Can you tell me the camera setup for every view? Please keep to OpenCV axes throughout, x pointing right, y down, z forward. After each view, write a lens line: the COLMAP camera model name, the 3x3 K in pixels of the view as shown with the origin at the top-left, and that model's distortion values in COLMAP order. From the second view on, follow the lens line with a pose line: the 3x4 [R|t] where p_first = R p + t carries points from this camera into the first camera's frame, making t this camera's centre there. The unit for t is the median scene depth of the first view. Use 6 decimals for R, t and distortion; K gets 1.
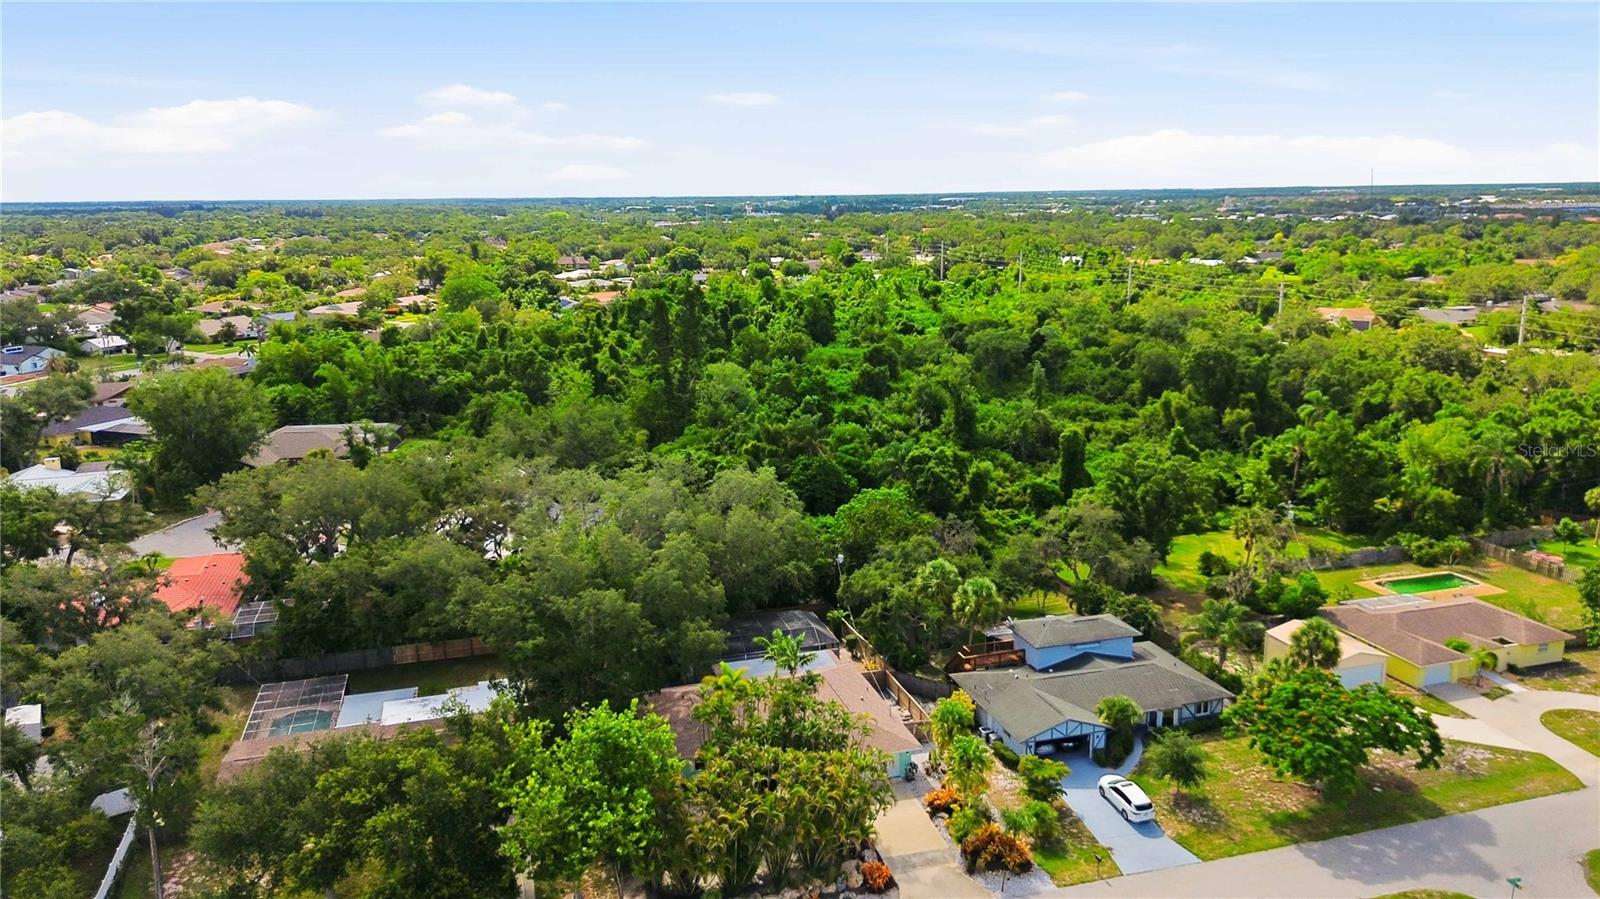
lens RADIAL K [[1137.7, 0, 794.0], [0, 1137.7, 448.1], [0, 0, 1]] dist [0.058536, -0.057726]
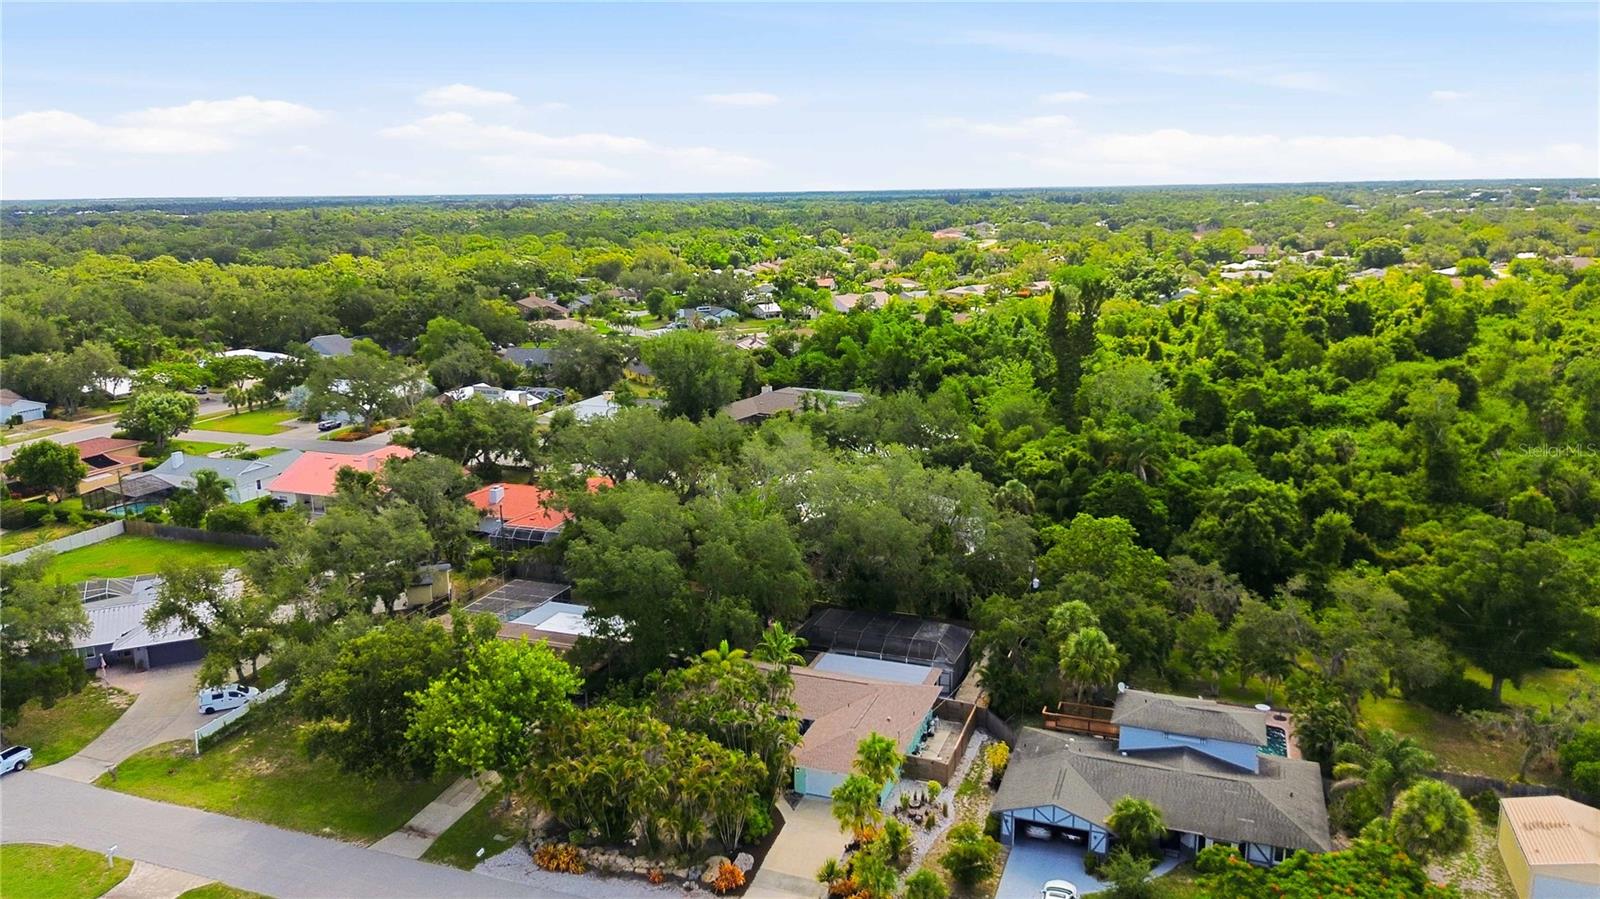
lens RADIAL K [[1137.7, 0, 794.0], [0, 1137.7, 448.1], [0, 0, 1]] dist [0.058536, -0.057726]
pose [[0.798332, 0.134343, -0.587041, 0.468296], [-0.127523, 0.990406, 0.053230, -0.038911], [0.588561, 0.032366, 0.807805, 0.162359]]
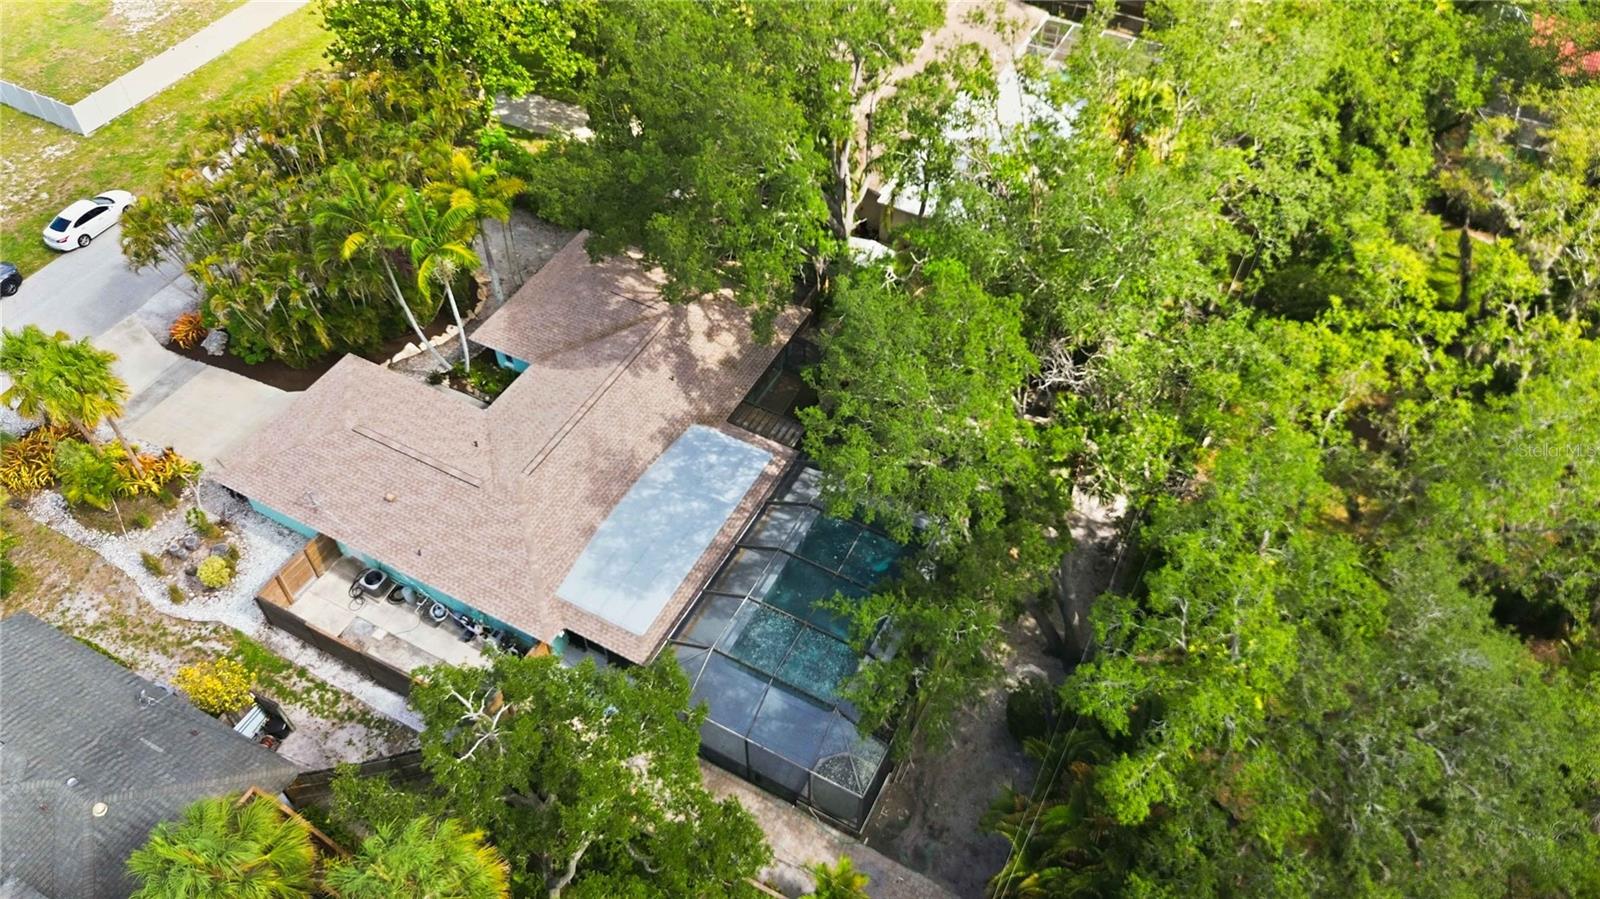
lens RADIAL K [[1137.7, 0, 794.0], [0, 1137.7, 448.1], [0, 0, 1]] dist [0.058536, -0.057726]
pose [[-0.696668, 0.545924, -0.465426, 0.135864], [-0.147746, 0.525681, 0.837753, -0.186781], [0.702015, 0.652401, -0.285567, 1.108521]]
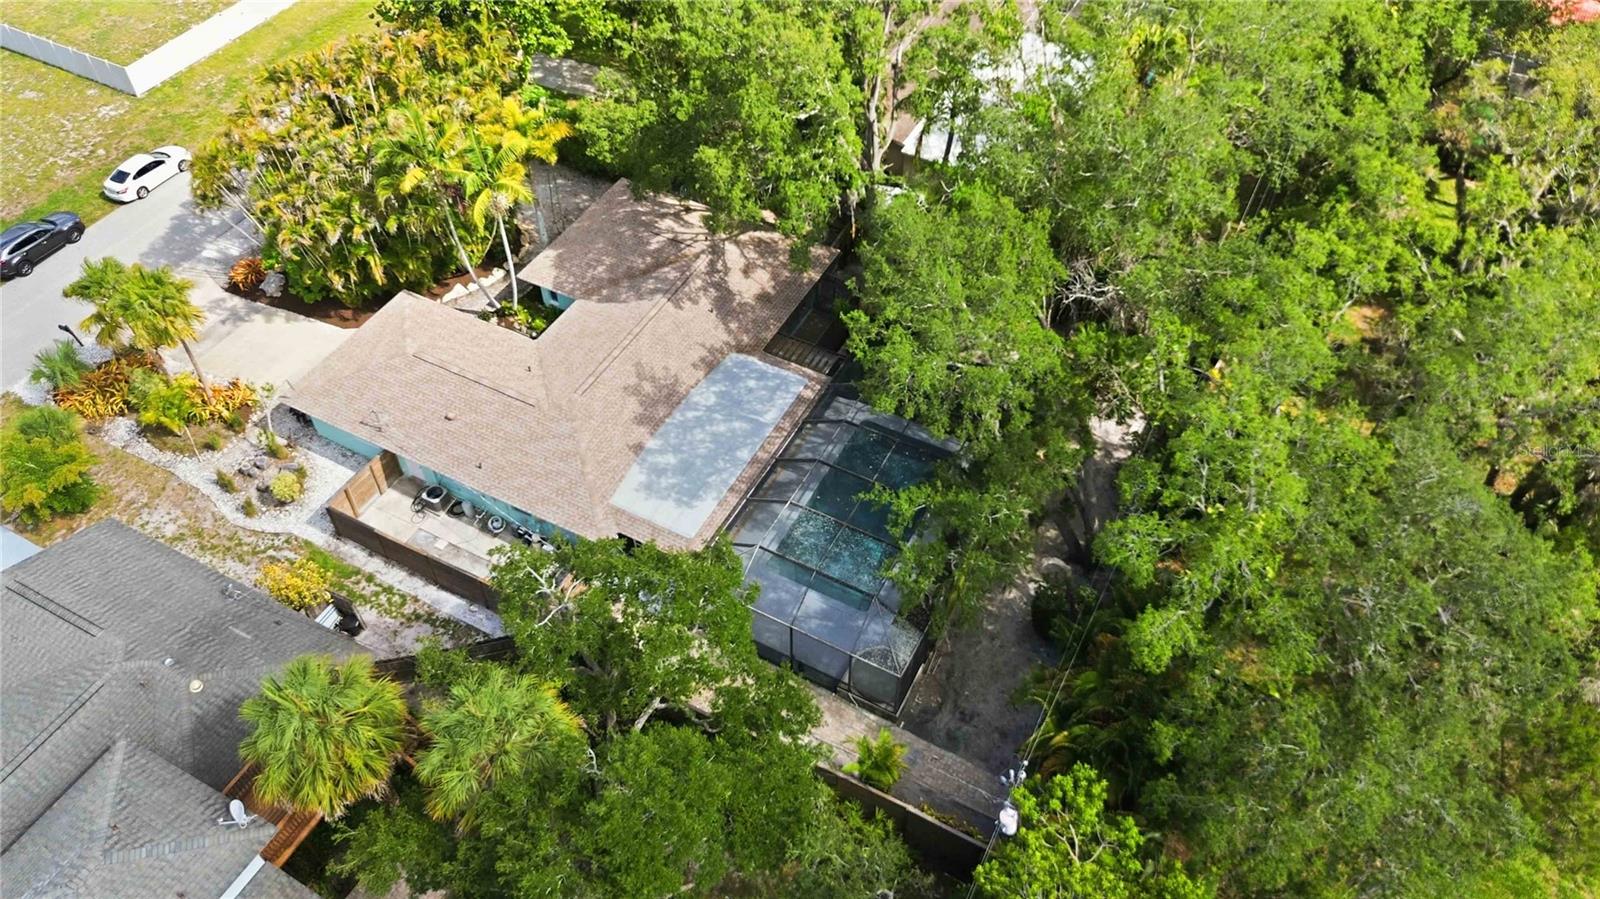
lens RADIAL K [[1137.7, 0, 794.0], [0, 1137.7, 448.1], [0, 0, 1]] dist [0.058536, -0.057726]
pose [[-0.695997, 0.545652, -0.466746, 0.175540], [-0.147704, 0.527327, 0.836726, -0.190511], [0.702689, 0.651298, -0.286423, 1.126681]]
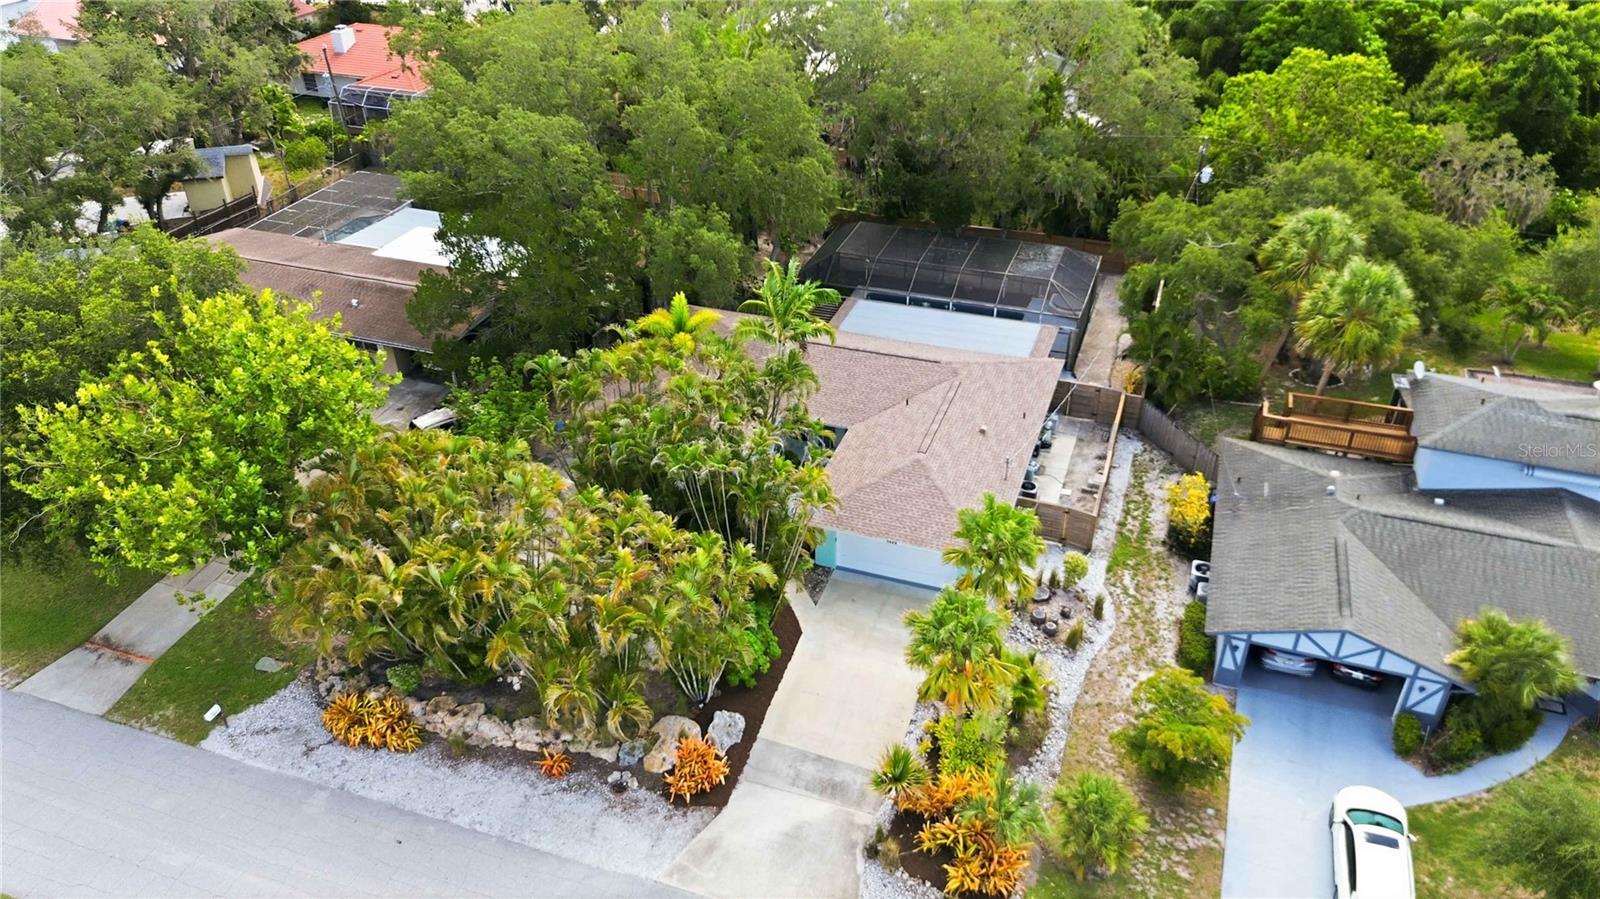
lens RADIAL K [[1137.7, 0, 794.0], [0, 1137.7, 448.1], [0, 0, 1]] dist [0.058536, -0.057726]
pose [[0.807481, 0.323799, -0.493081, 0.223754], [-0.126704, 0.911574, 0.391124, 0.030417], [0.576126, -0.253350, 0.777105, 0.485179]]
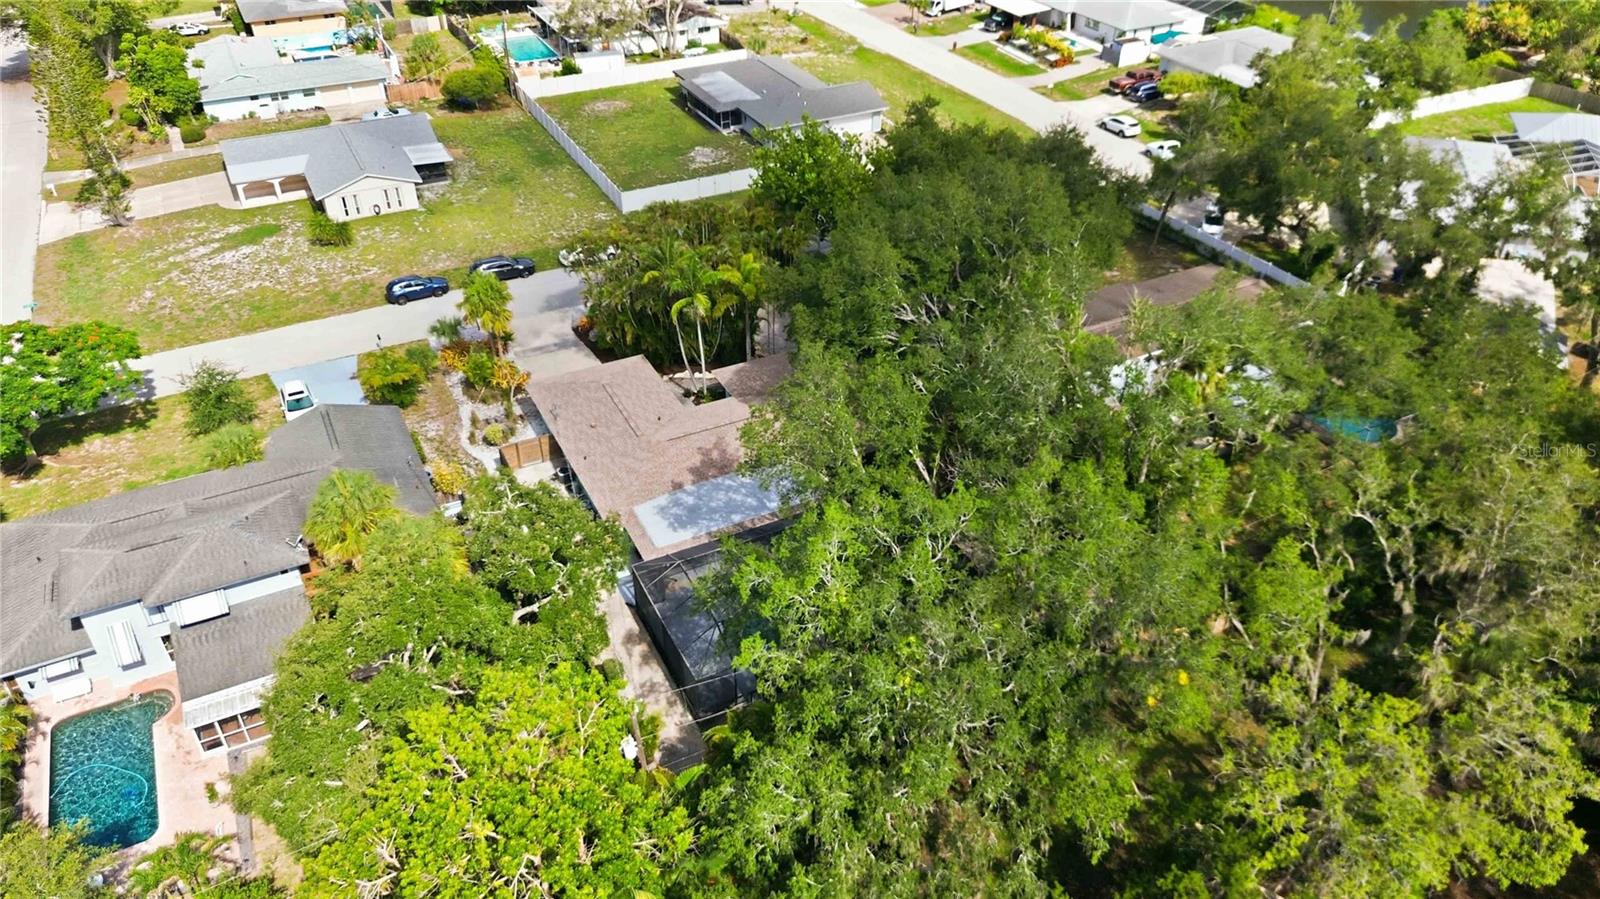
lens RADIAL K [[1137.7, 0, 794.0], [0, 1137.7, 448.1], [0, 0, 1]] dist [0.058536, -0.057726]
pose [[-0.982757, 0.118764, -0.141714, 0.034782], [-0.026076, 0.669753, 0.742126, -0.274624], [0.183051, 0.733025, -0.655108, 1.347716]]
